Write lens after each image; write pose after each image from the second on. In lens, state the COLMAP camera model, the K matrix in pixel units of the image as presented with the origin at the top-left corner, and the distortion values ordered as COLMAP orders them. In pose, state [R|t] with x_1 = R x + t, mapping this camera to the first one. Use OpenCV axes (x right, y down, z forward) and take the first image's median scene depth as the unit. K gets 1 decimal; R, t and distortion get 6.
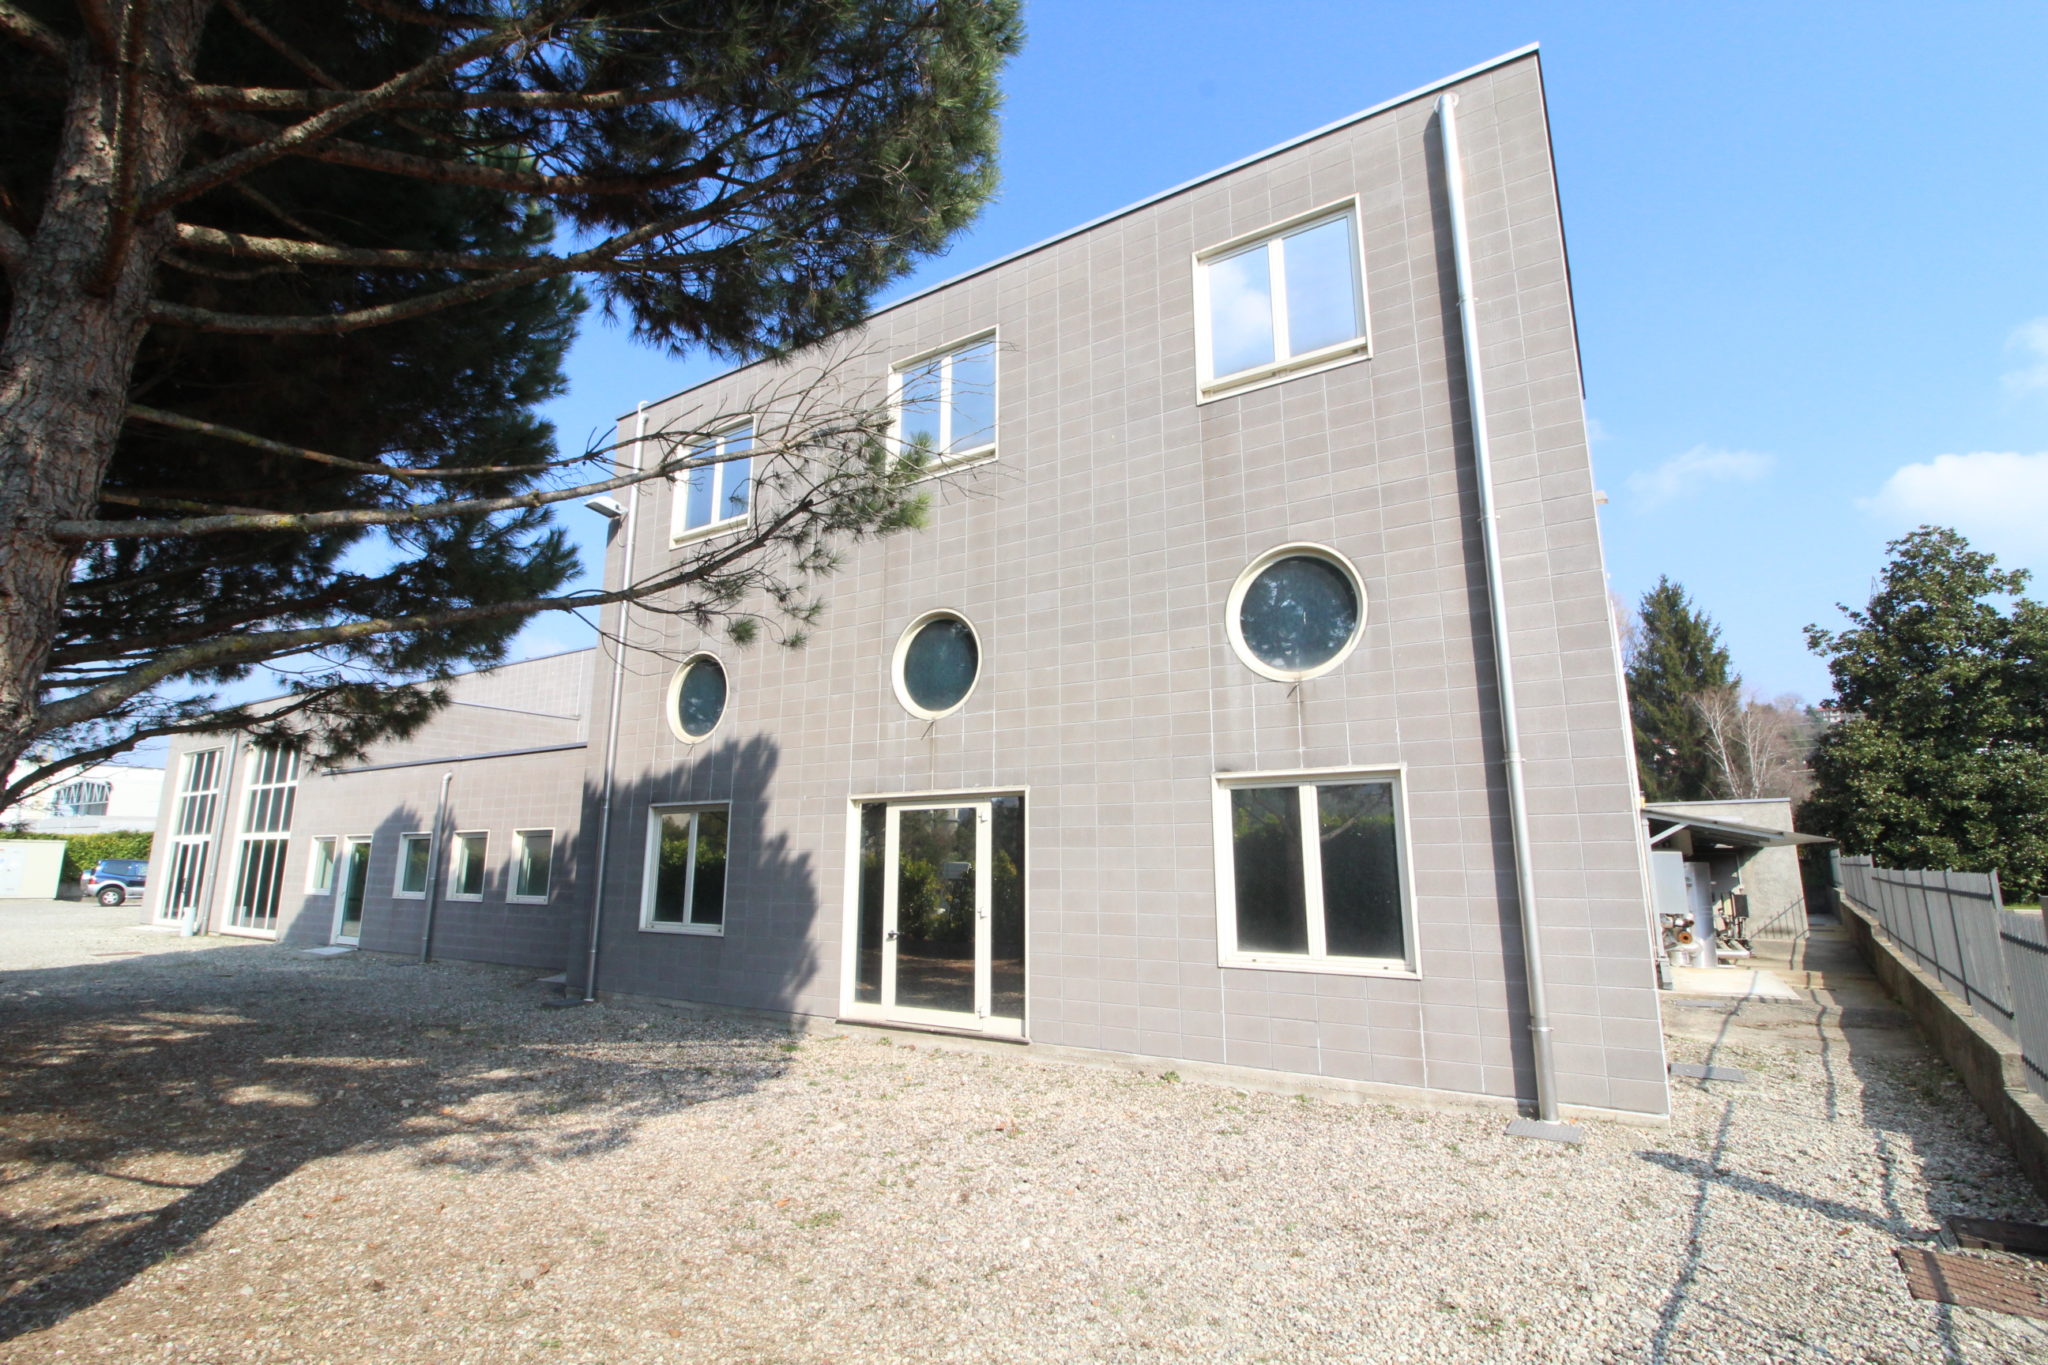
lens RADIAL K [[954.5, 0, 1028.4], [0, 954.5, 664.6], [0, 0, 1]] dist [-0.002077, -0.011564]
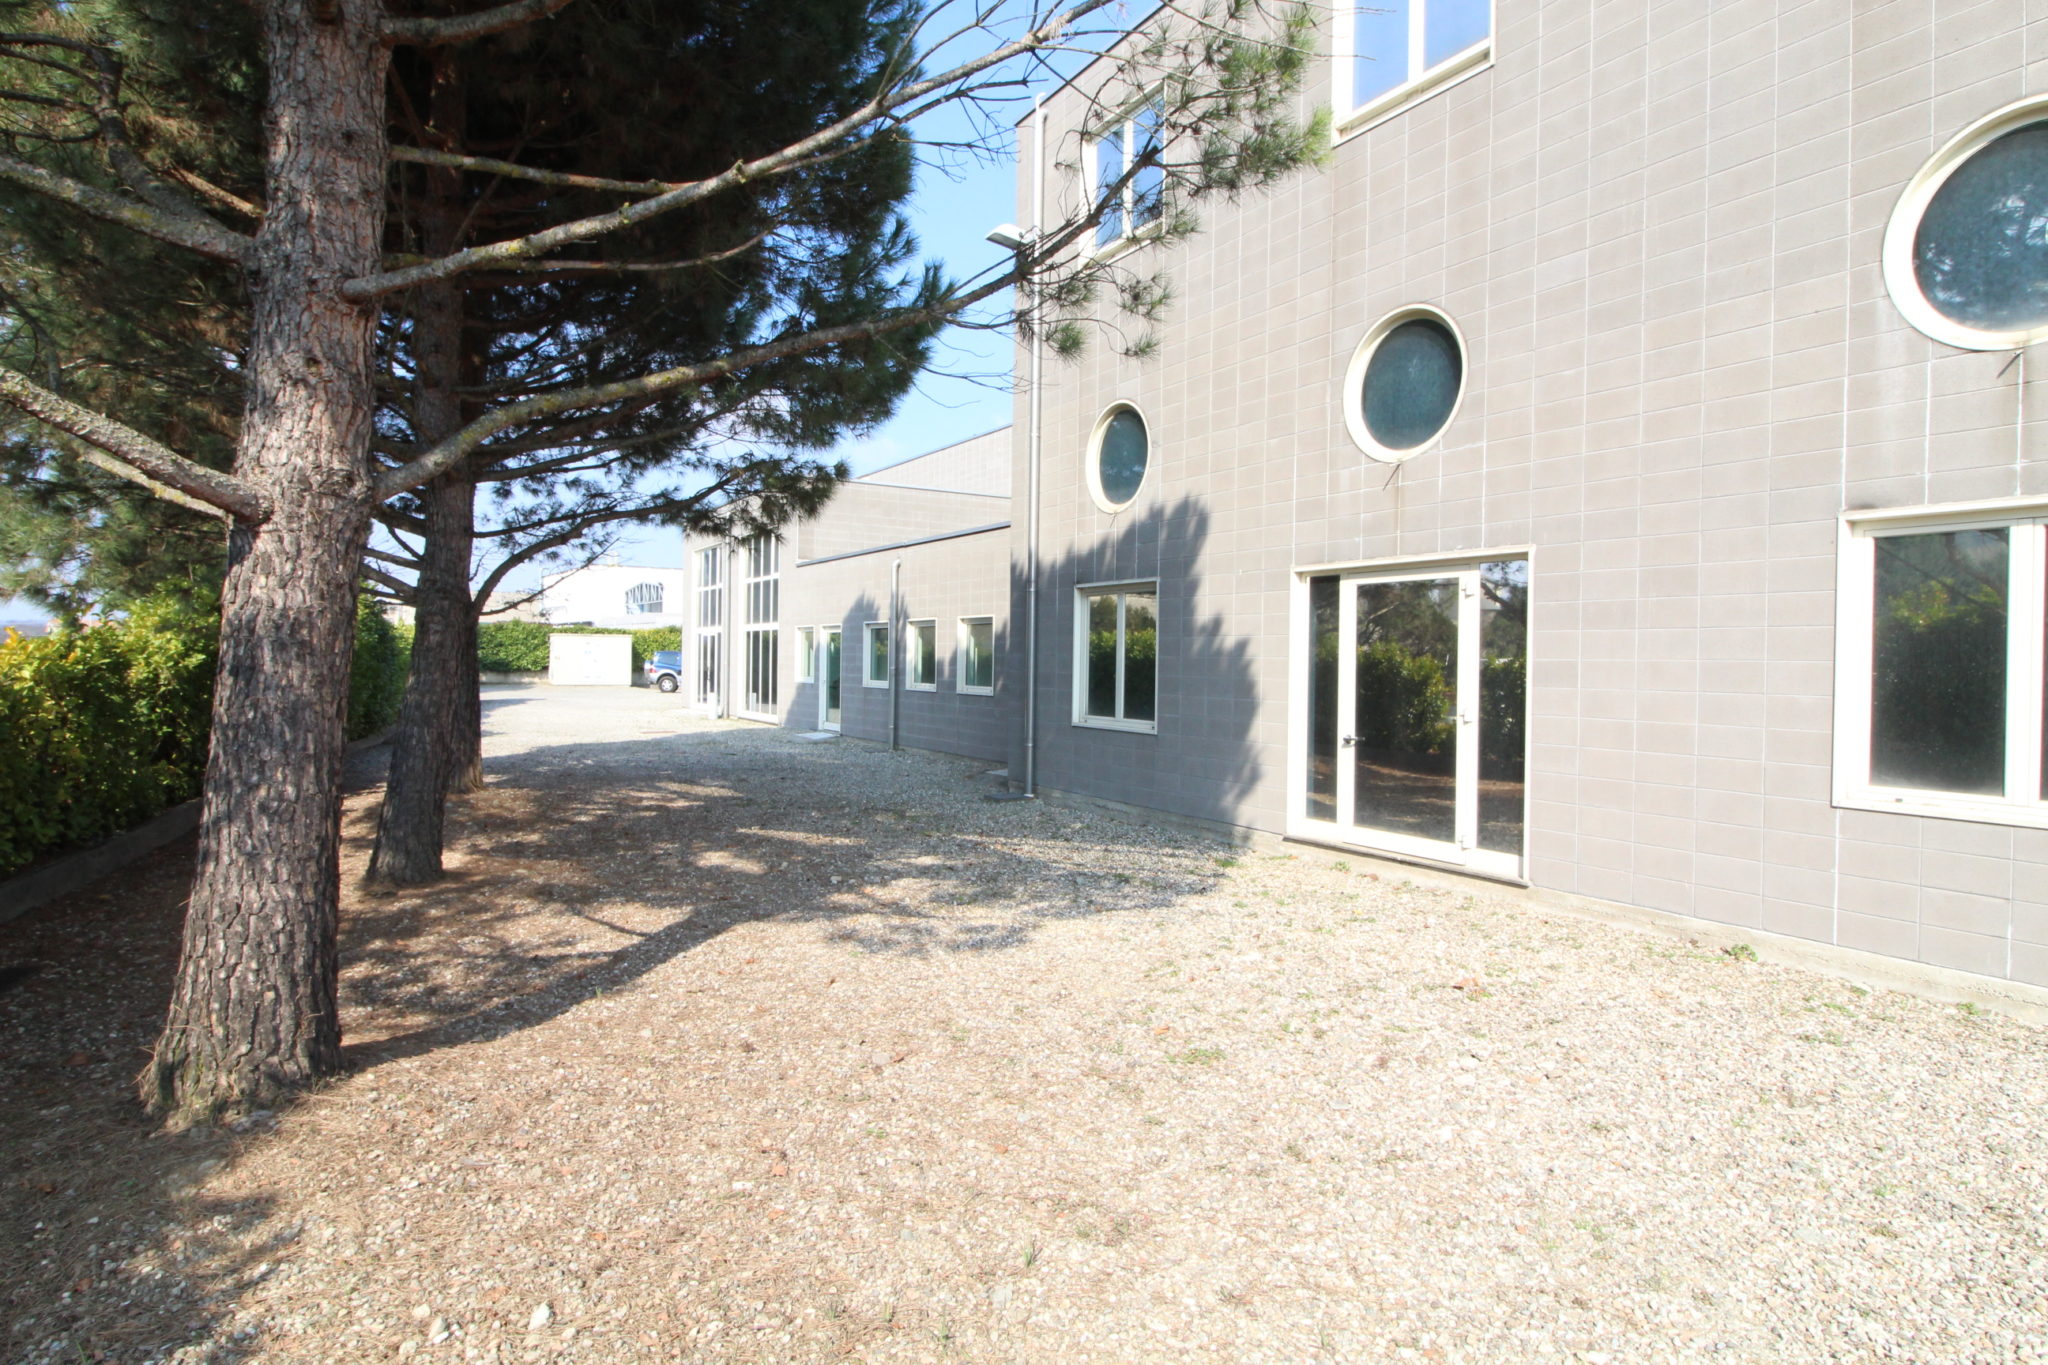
lens RADIAL K [[1144.8, 0, 1020.1], [0, 1144.8, 671.5], [0, 0, 1]] dist [0.003892, -0.011367]
pose [[0.889516, 0.017510, -0.456569, 0.053069], [0.079126, 0.978264, 0.191675, 0.026728], [0.450001, -0.206624, 0.868796, 0.071275]]
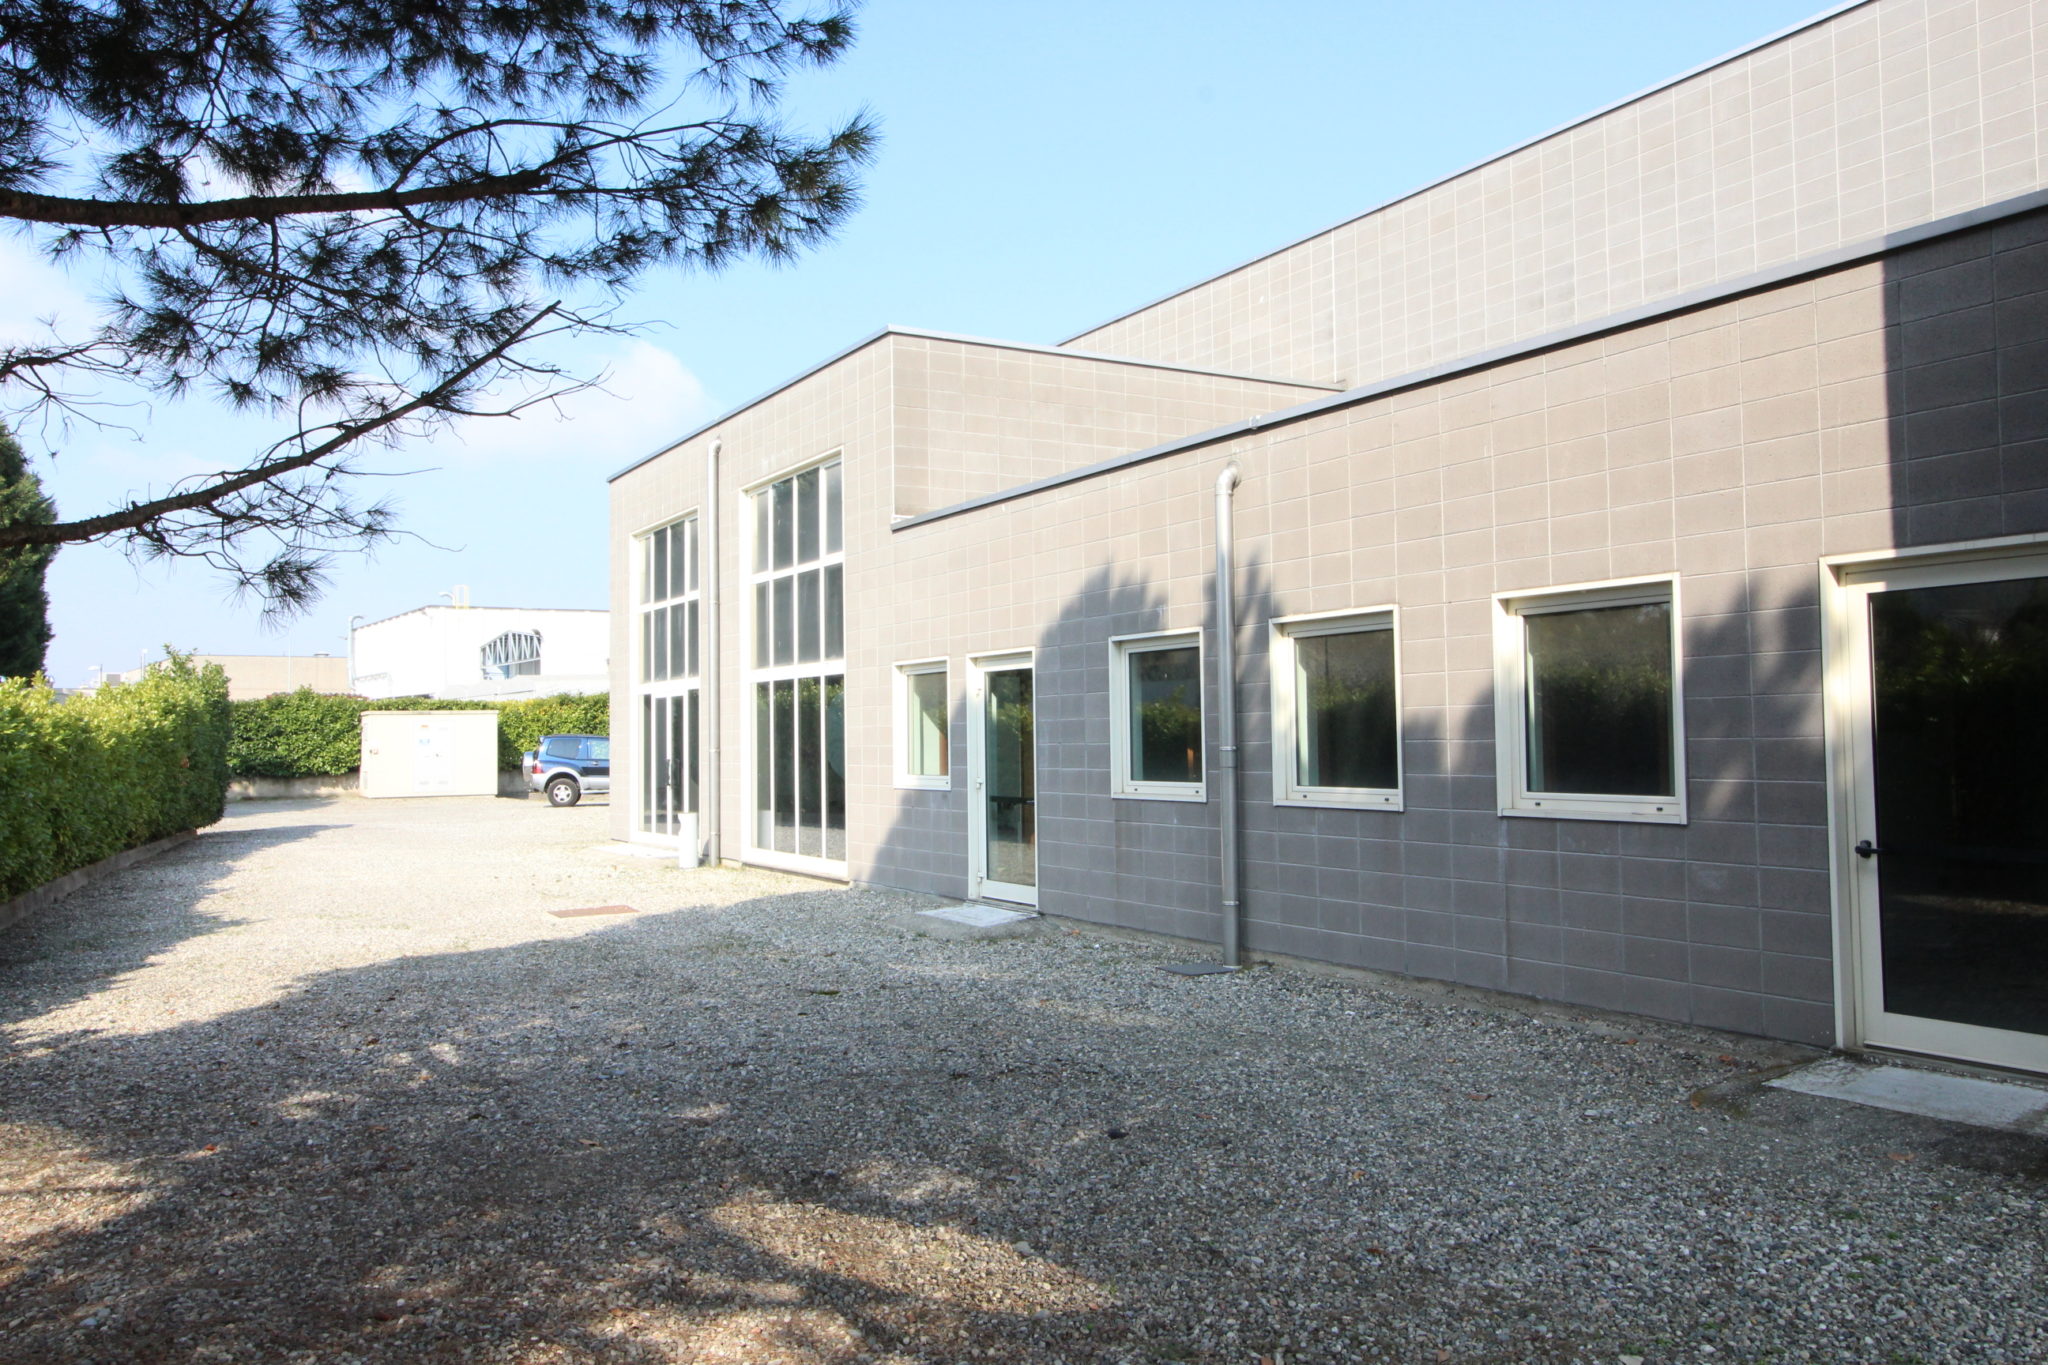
lens RADIAL K [[1636.3, 0, 1022.2], [0, 1636.3, 672.5], [0, 0, 1]] dist [-0.004757, -0.000780]
pose [[0.885264, -0.029207, -0.464171, -0.783141], [0.106030, 0.984419, 0.140277, 0.190236], [0.452841, -0.173399, 0.874567, 0.796082]]
